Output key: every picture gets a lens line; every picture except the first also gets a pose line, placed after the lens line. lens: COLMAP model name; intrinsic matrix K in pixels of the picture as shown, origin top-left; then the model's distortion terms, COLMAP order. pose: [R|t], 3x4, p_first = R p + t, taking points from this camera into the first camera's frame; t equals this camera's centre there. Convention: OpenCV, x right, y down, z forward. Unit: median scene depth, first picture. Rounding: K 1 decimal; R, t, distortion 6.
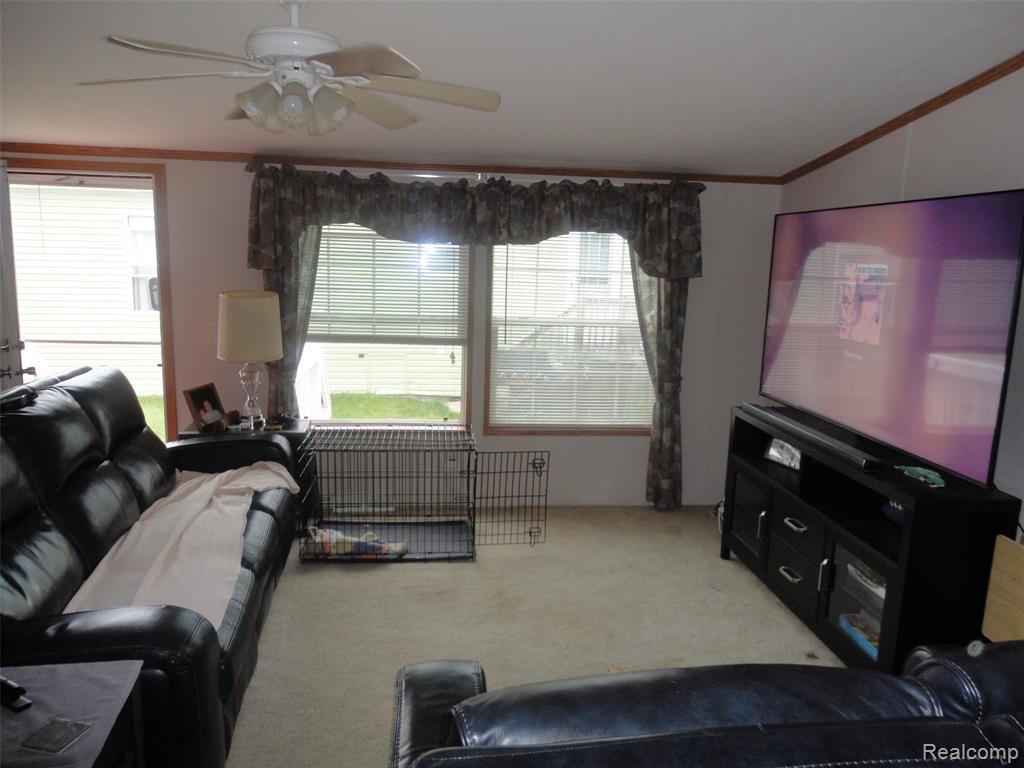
lens RADIAL K [[760.0, 0, 512.0], [0, 760.0, 384.0], [0, 0, 1]] dist [-0.004699, -0.001166]
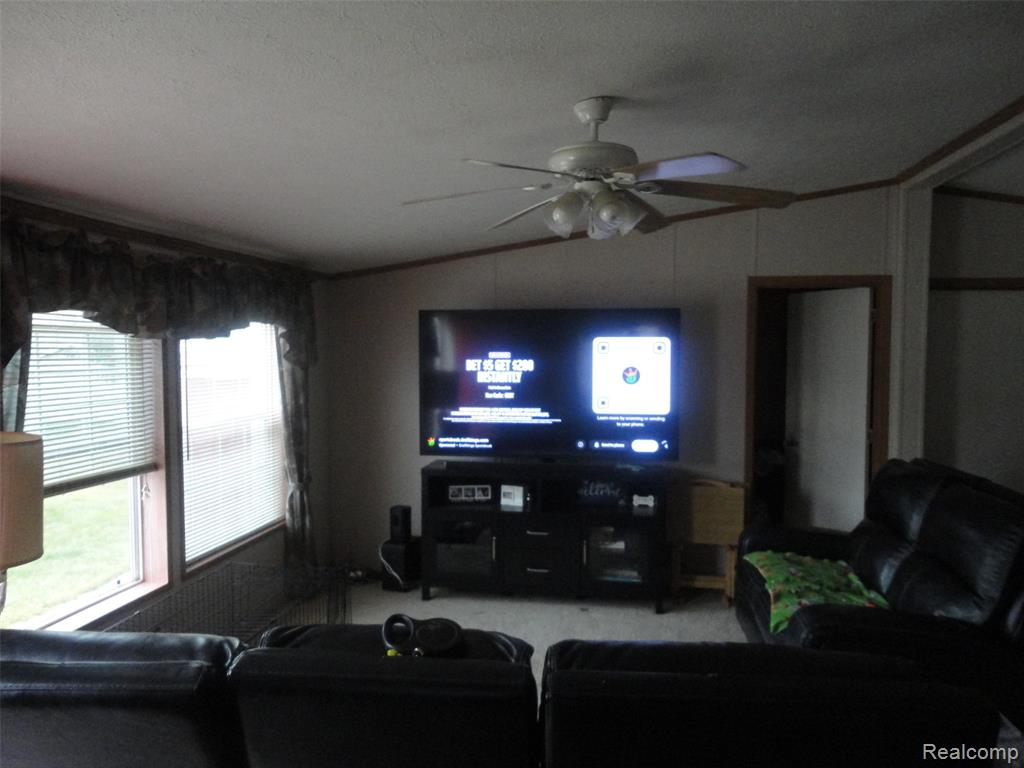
lens RADIAL K [[760.0, 0, 512.0], [0, 760.0, 384.0], [0, 0, 1]] dist [-0.004699, -0.001166]
pose [[0.315804, -0.078336, 0.945585, -0.685124], [0.174223, 0.984429, 0.023367, -0.093796], [-0.932692, 0.157363, 0.324535, 0.417022]]
